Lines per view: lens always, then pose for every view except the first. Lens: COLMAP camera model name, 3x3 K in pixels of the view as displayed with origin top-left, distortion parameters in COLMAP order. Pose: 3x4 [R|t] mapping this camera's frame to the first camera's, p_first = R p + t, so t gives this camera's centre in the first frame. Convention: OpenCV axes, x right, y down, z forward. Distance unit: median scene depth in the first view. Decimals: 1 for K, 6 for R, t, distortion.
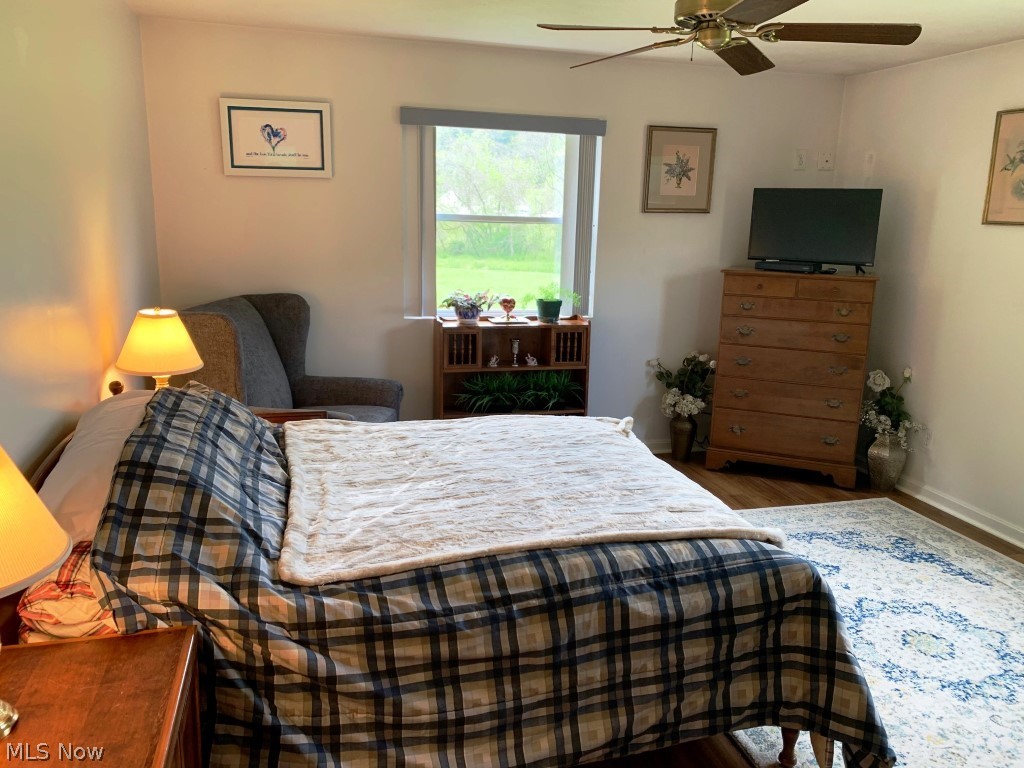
lens RADIAL K [[777.9, 0, 516.2], [0, 777.9, 386.4], [0, 0, 1]] dist [0.018507, -0.004223]
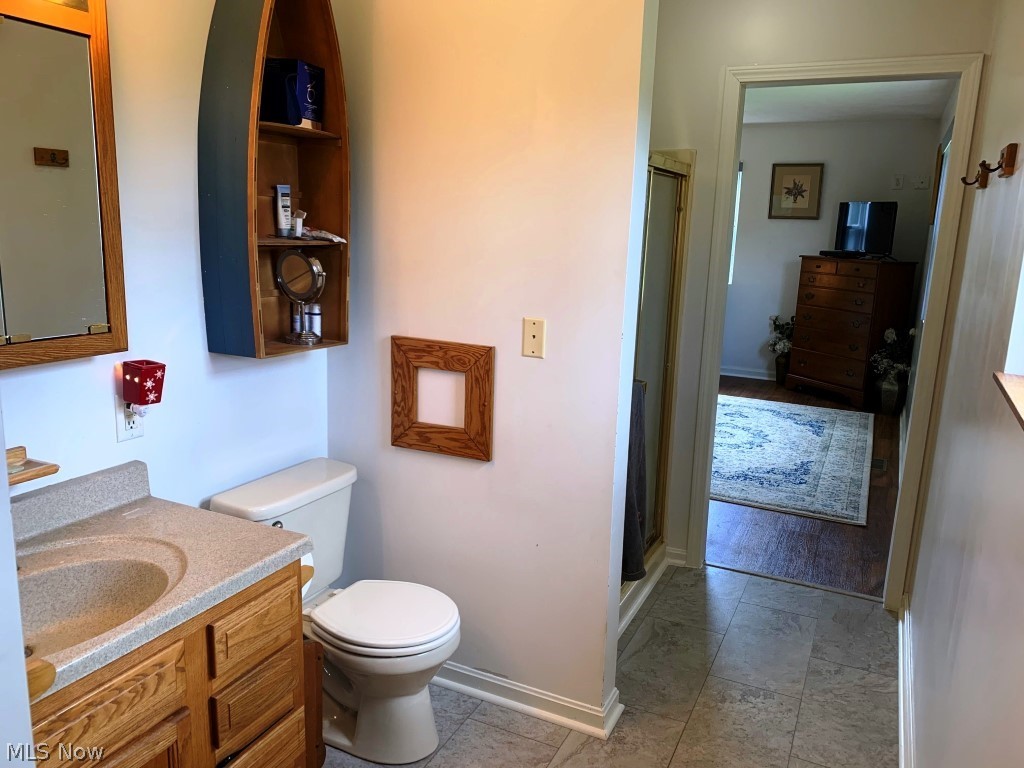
lens RADIAL K [[777.9, 0, 520.4], [0, 777.9, 384.2], [0, 0, 1]] dist [0.018507, -0.004223]
pose [[0.758370, 0.134772, -0.637739, 0.862778], [-0.157551, 0.987281, 0.021287, 0.154310], [0.632497, 0.084333, 0.769958, -0.507329]]
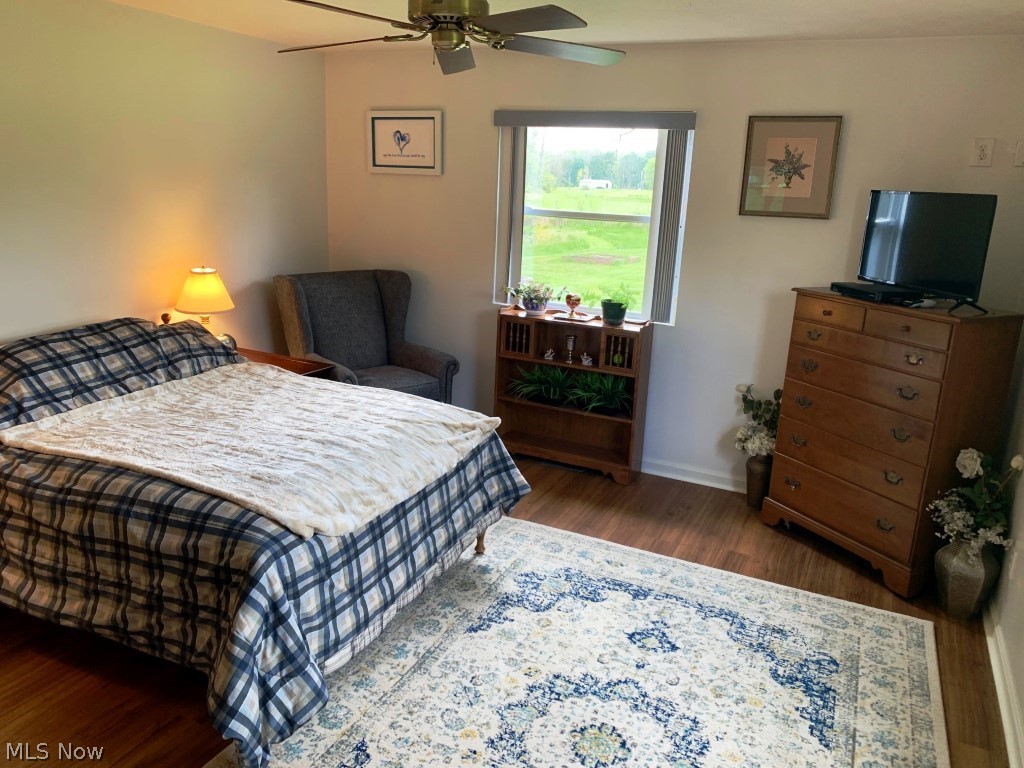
lens RADIAL K [[777.9, 0, 506.7], [0, 777.9, 378.0], [0, 0, 1]] dist [0.018507, -0.004223]
pose [[0.753924, 0.171986, -0.634050, 0.579302], [-0.170338, 0.983294, 0.064177, -0.057010], [0.634495, 0.059618, 0.770624, 0.174766]]
